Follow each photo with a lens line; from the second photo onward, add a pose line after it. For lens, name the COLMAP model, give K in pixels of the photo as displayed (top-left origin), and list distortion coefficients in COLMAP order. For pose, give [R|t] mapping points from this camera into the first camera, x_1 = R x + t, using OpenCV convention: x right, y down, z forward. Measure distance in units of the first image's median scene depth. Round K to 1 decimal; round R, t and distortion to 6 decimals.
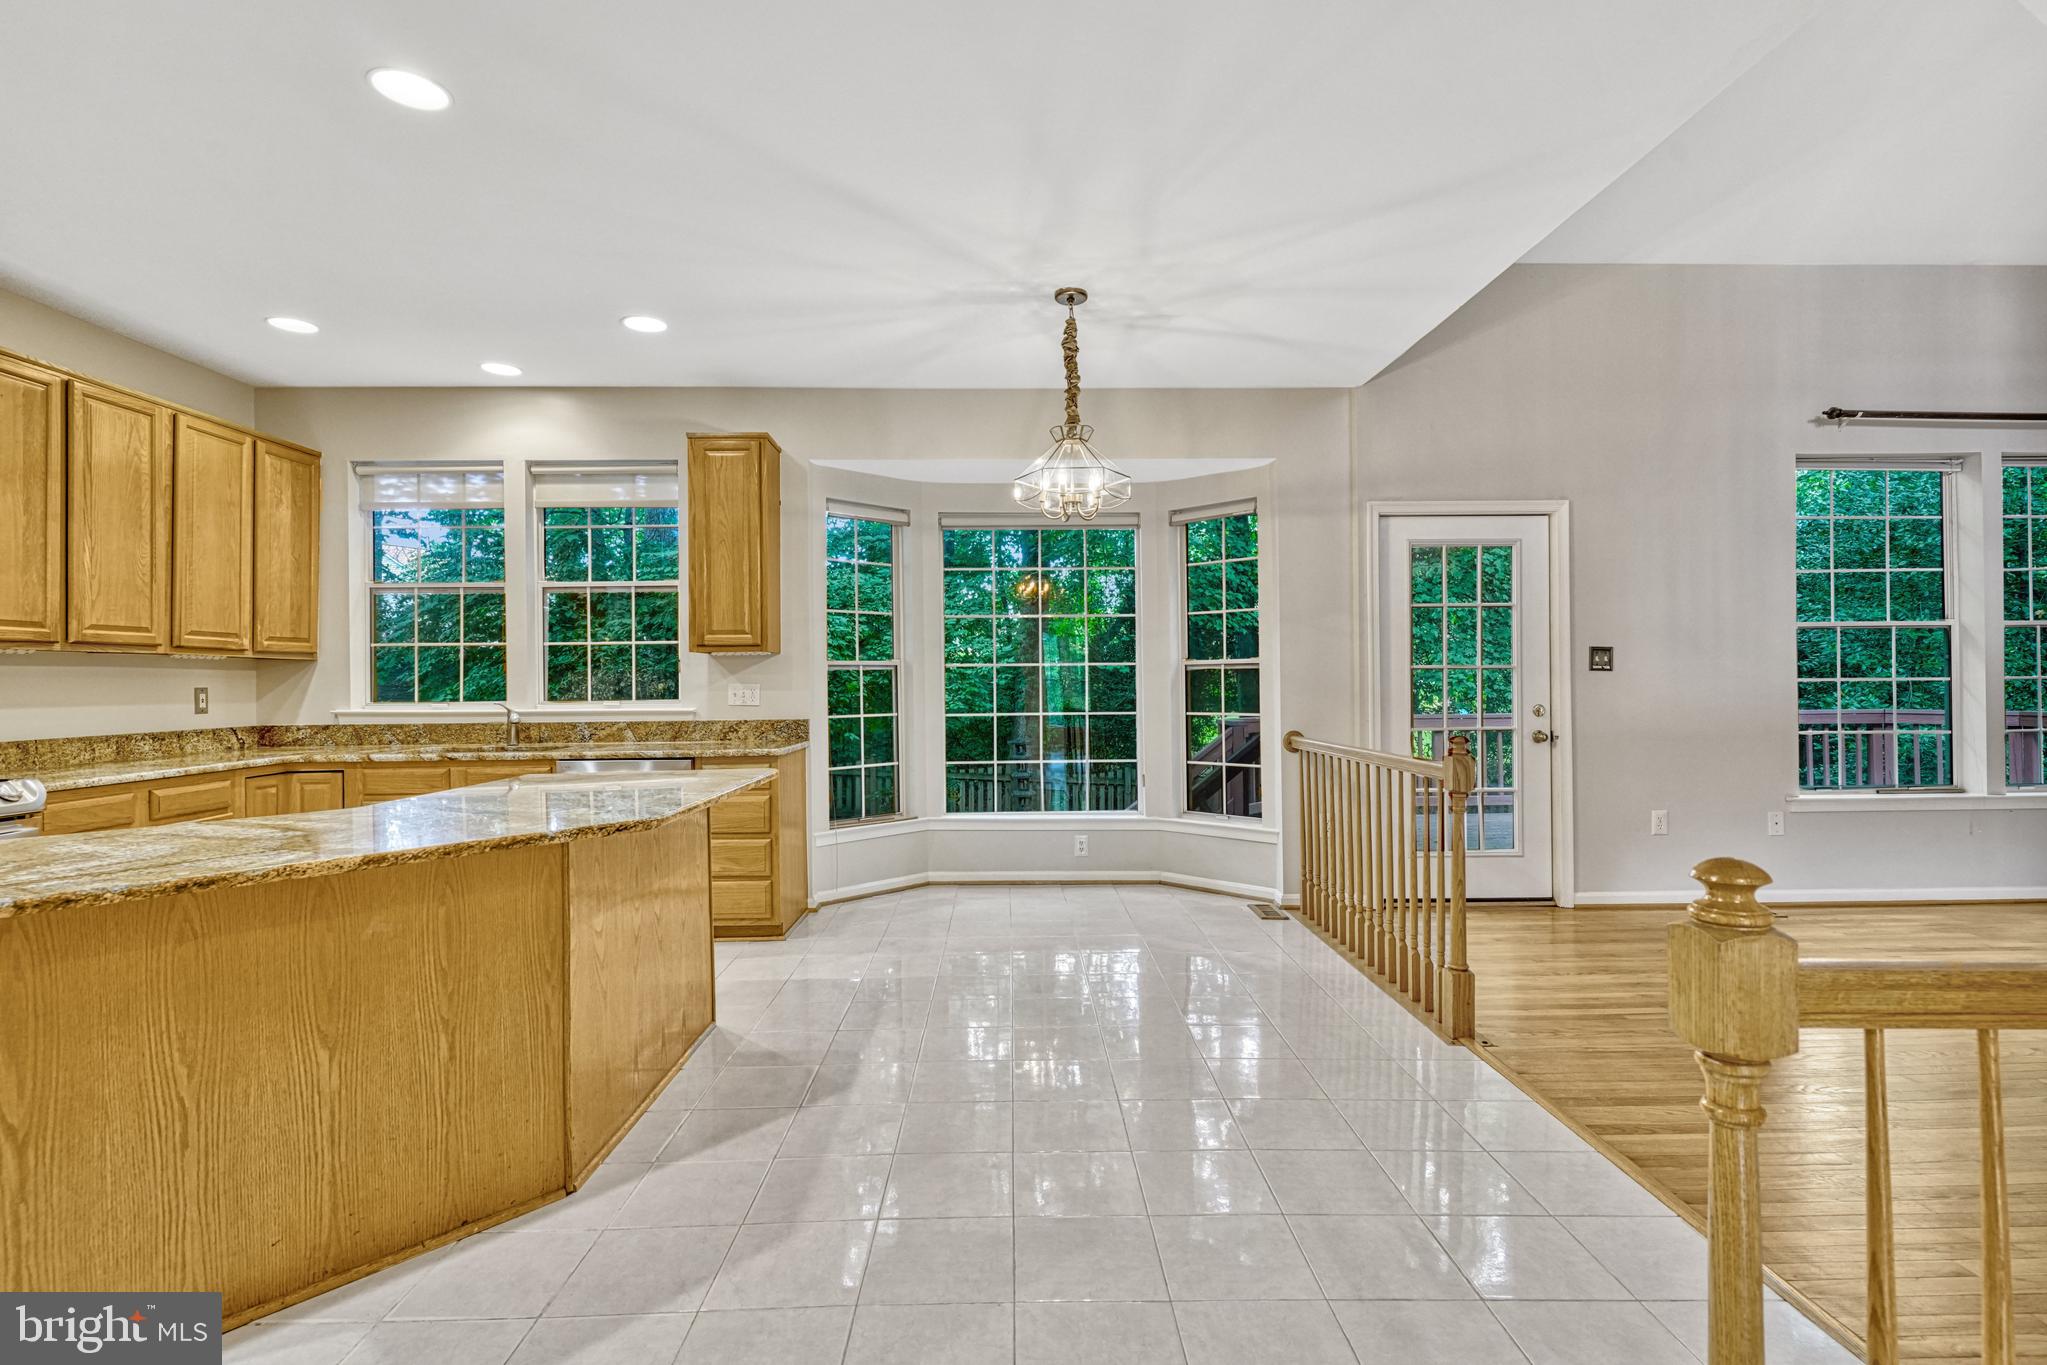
lens RADIAL K [[993.5, 0, 1018.1], [0, 993.5, 681.6], [0, 0, 1]] dist [0.005573, 0.000012]
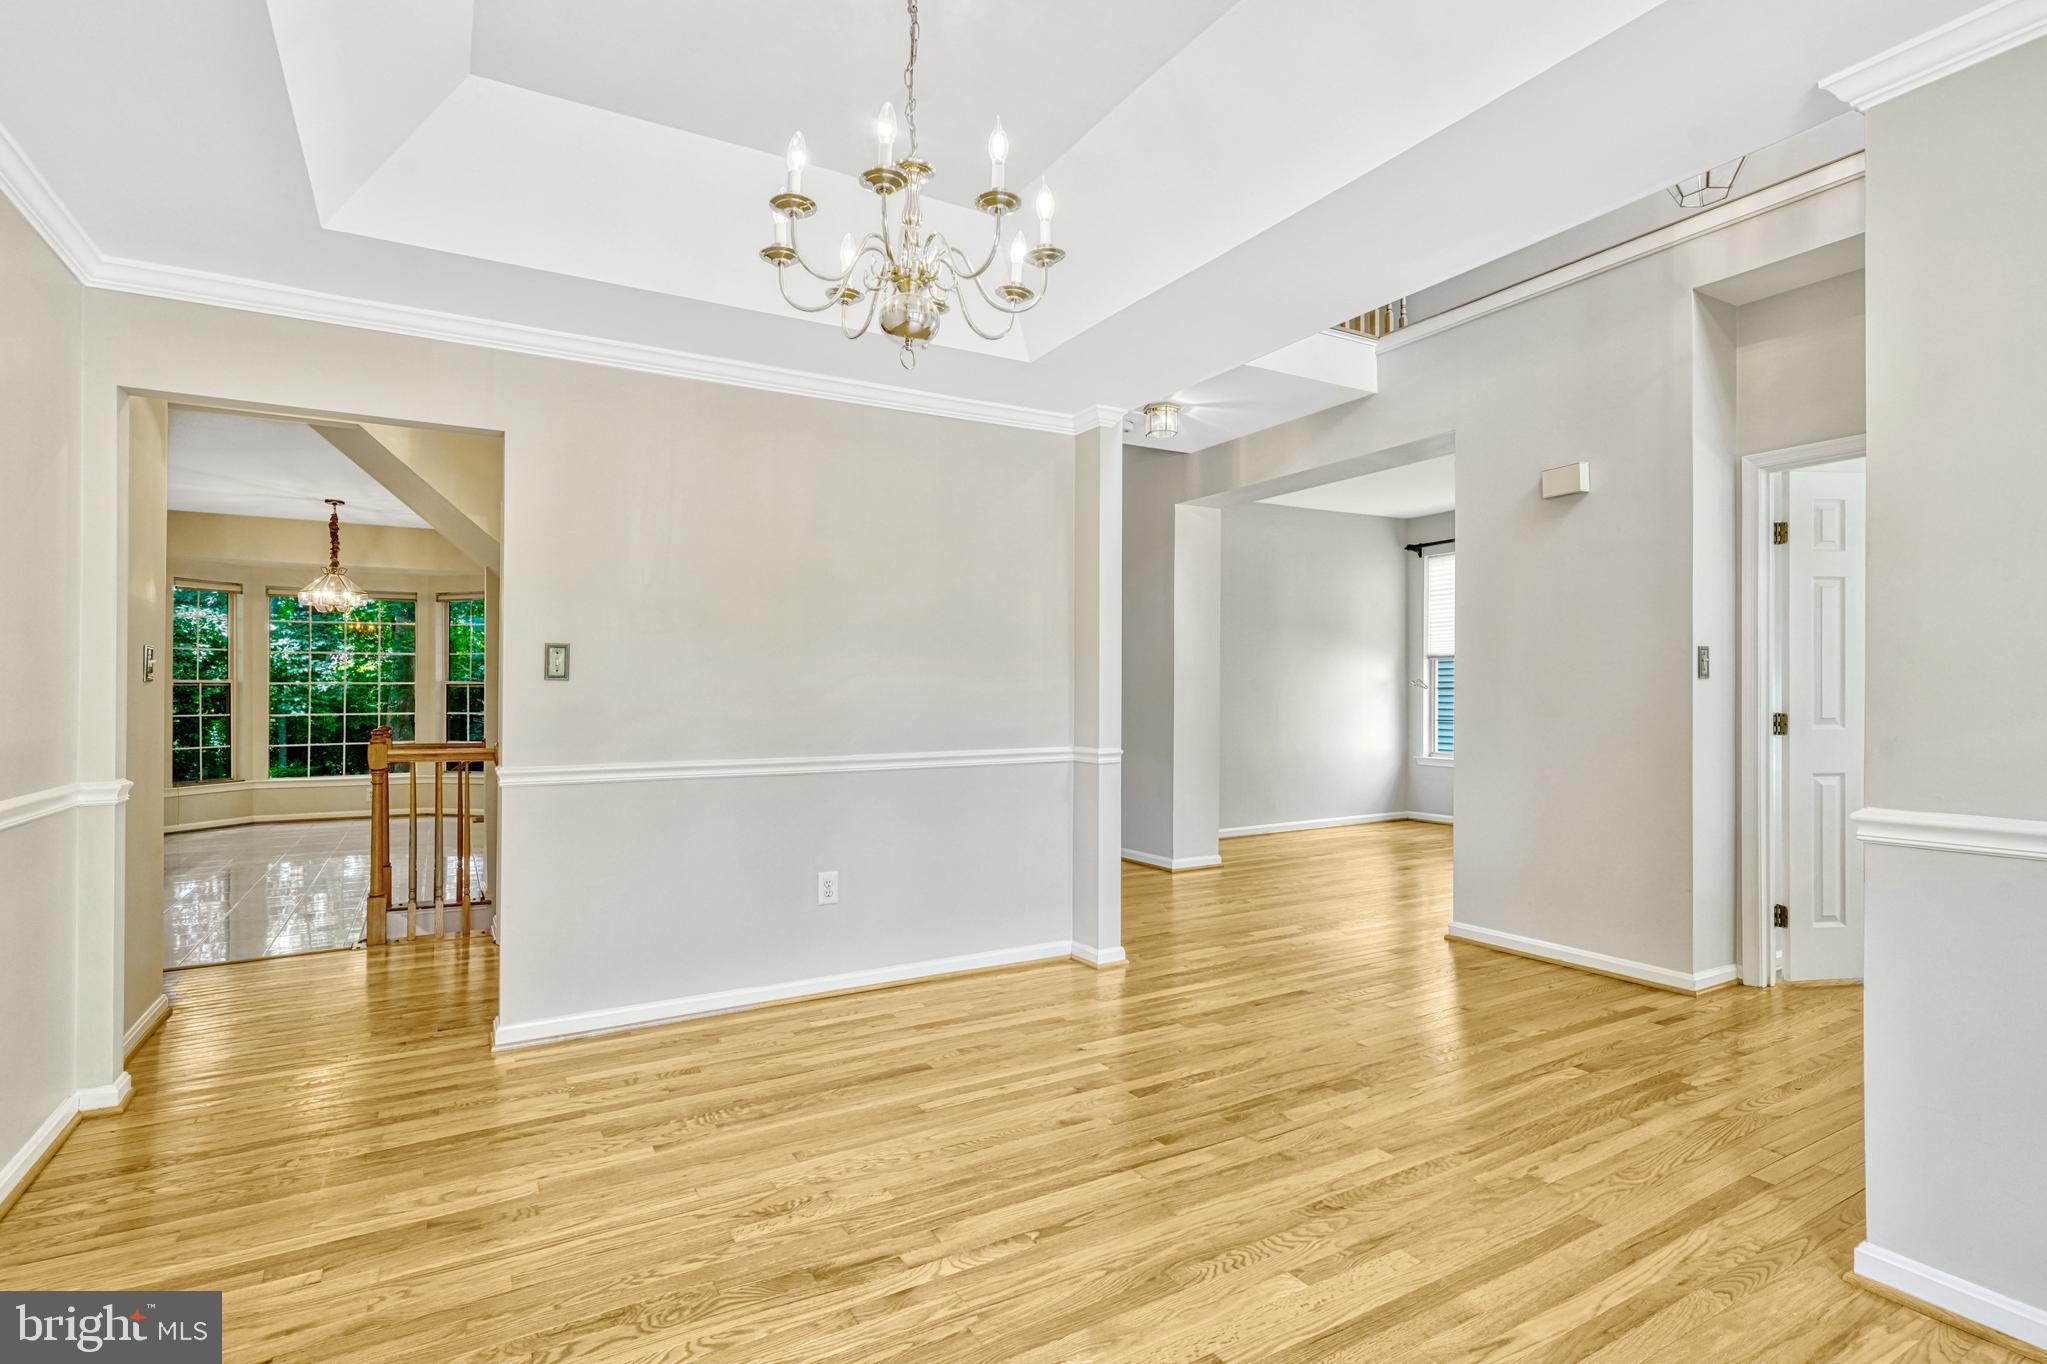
lens RADIAL K [[1013.8, 0, 1023.5], [0, 1013.8, 682.0], [0, 0, 1]] dist [-0.074441, 0.041634]
pose [[0.861335, 0.014415, 0.507833, 0.197988], [-0.006739, 0.999834, -0.016951, -0.000751], [-0.507993, 0.011178, 0.861289, -1.137076]]
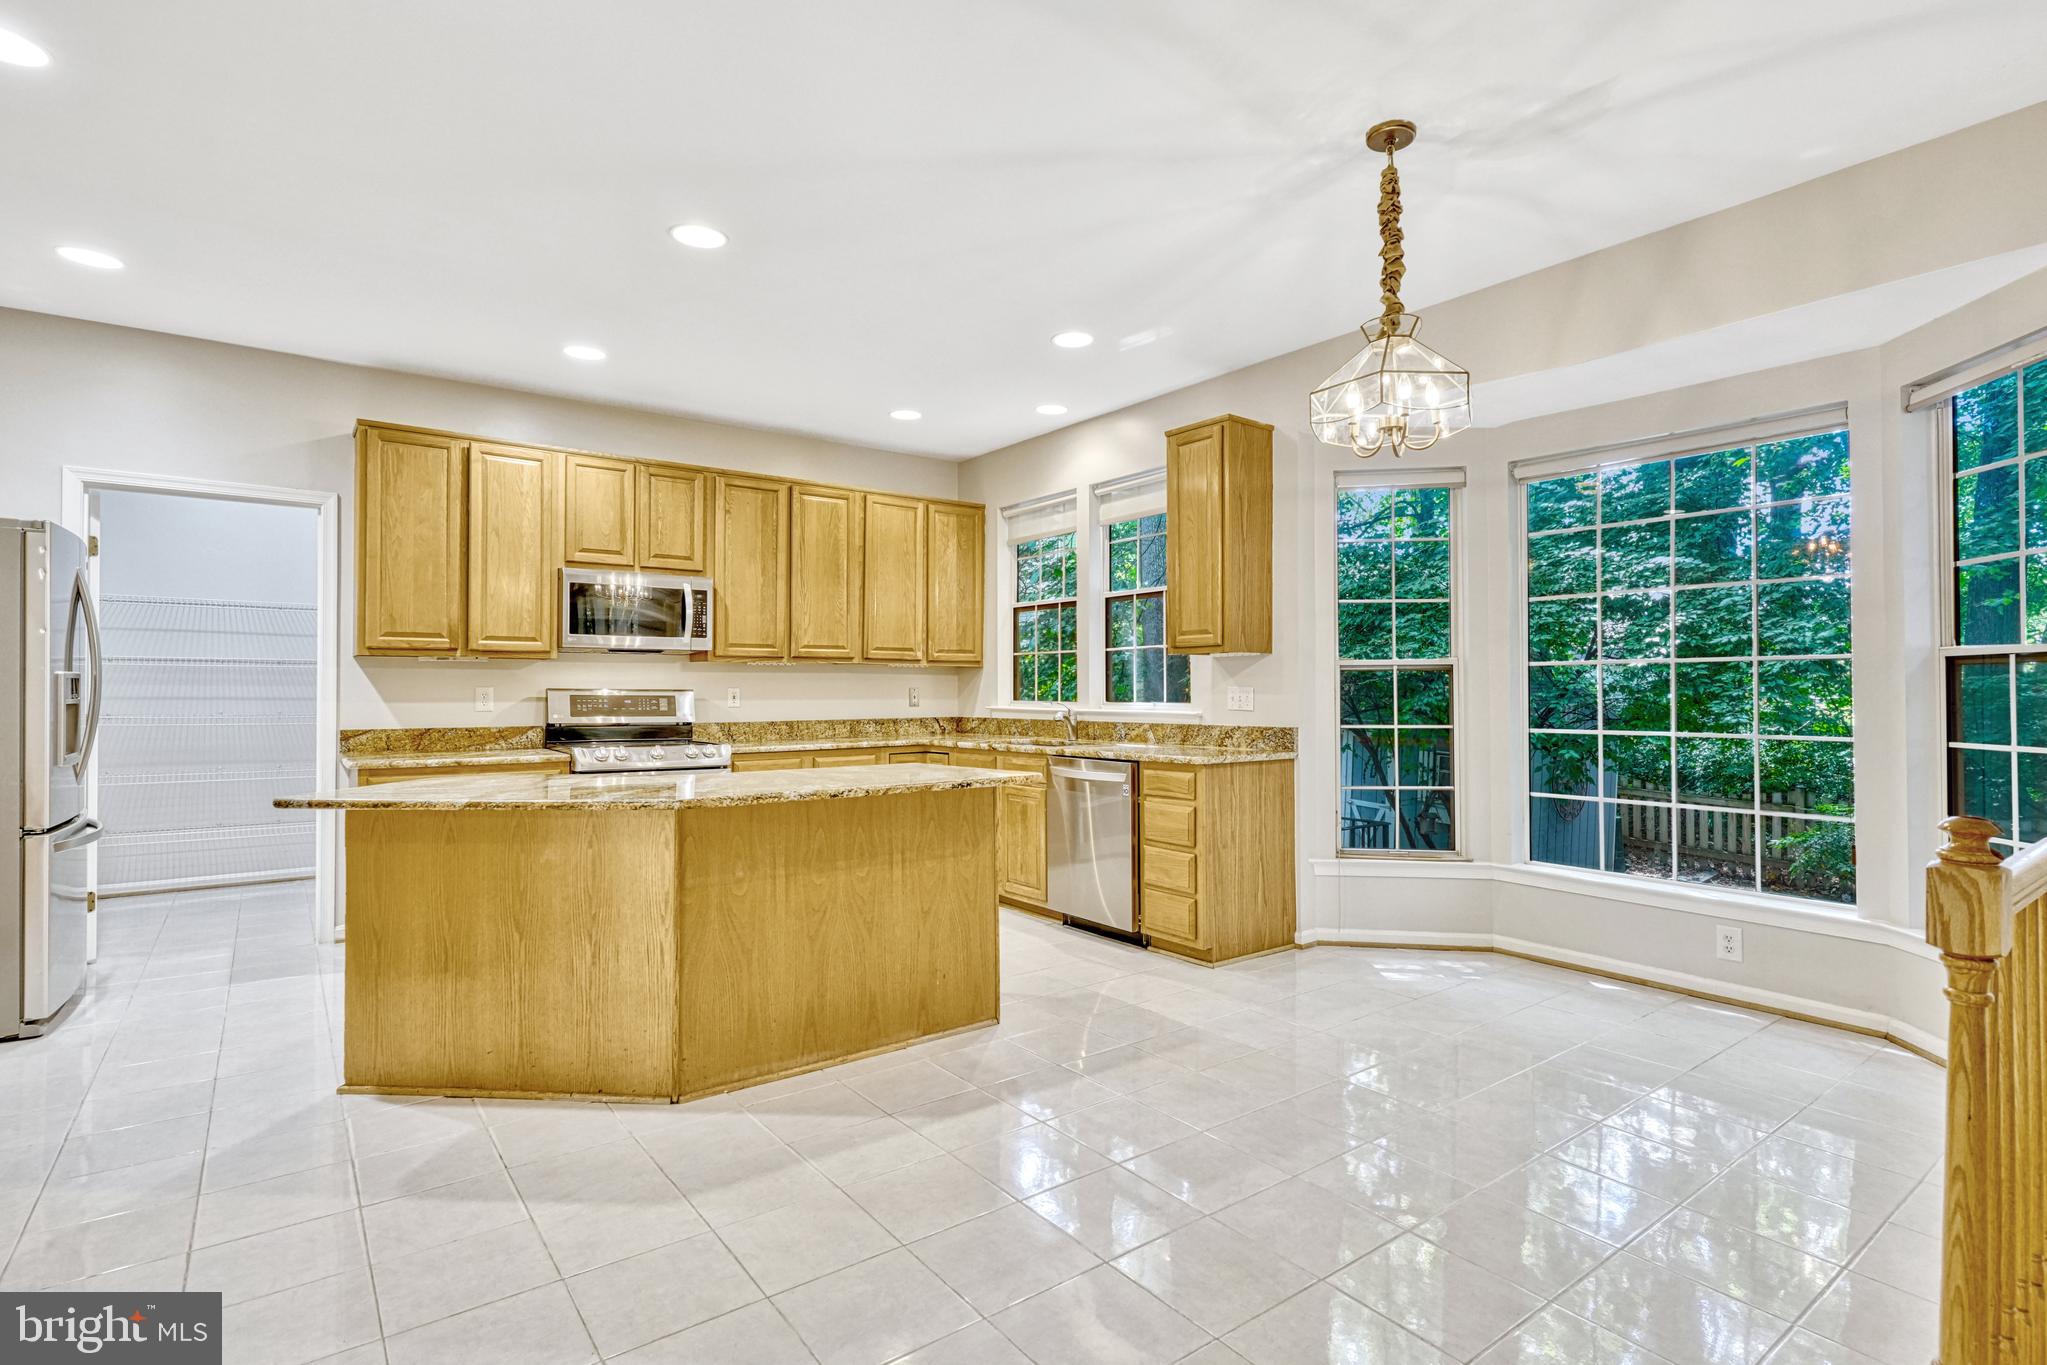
lens RADIAL K [[993.5, 0, 1018.1], [0, 993.5, 681.6], [0, 0, 1]] dist [0.005573, 0.000012]
pose [[0.587340, -0.000156, -0.809340, 0.377894], [-0.004079, 0.999987, -0.003153, 0.001130], [0.809330, 0.005154, 0.587331, 0.303323]]
